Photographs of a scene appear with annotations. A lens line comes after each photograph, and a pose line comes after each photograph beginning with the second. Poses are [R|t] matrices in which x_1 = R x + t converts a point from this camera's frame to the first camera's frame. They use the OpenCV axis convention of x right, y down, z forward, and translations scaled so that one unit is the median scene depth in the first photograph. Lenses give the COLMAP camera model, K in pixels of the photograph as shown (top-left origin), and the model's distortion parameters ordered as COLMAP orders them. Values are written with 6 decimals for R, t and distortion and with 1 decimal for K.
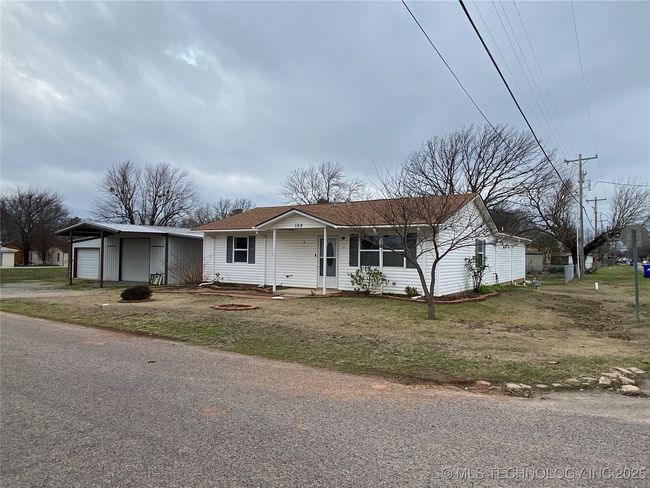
lens RADIAL K [[422.7, 0, 325.0], [0, 422.7, 244.0], [0, 0, 1]] dist [0.000058, -0.000295]
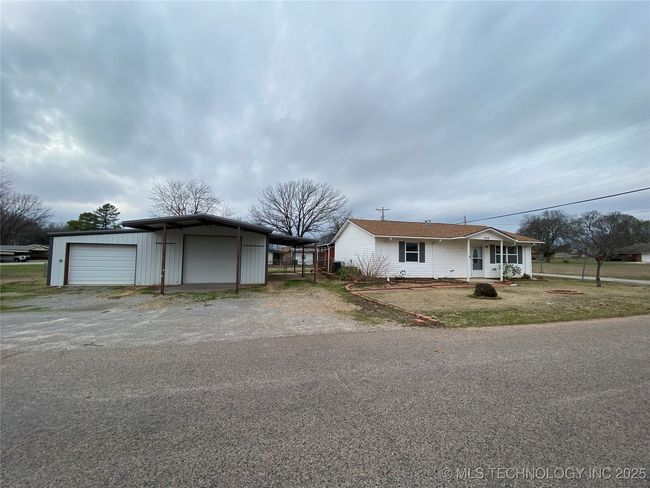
lens RADIAL K [[264.4, 0, 323.4], [0, 264.4, 242.5], [0, 0, 1]] dist [0.042301, -0.030690]
pose [[0.702327, 0.032024, 0.711133, -0.975089], [-0.029132, 0.999444, -0.016236, 0.004826], [-0.711258, -0.009313, 0.702870, 0.605916]]
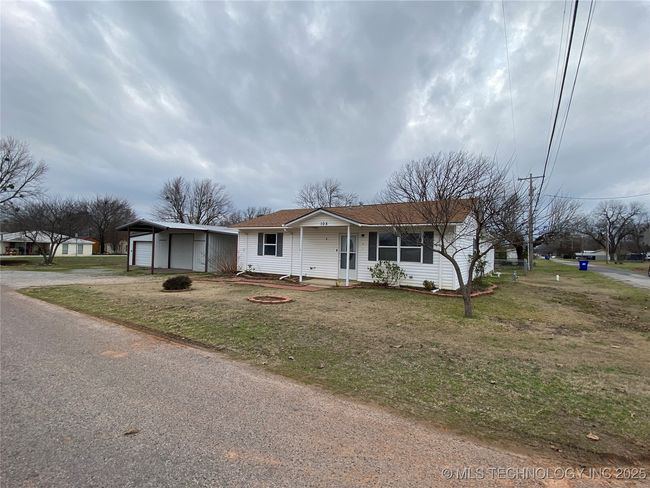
lens RADIAL K [[304.0, 0, 325.0], [0, 304.0, 244.0], [0, 0, 1]] dist [-0.001646, -0.000272]
pose [[0.999890, 0.013213, 0.006764, -0.053250], [-0.013283, 0.999857, 0.010435, 0.001390], [-0.006625, -0.010523, 0.999923, 0.159945]]
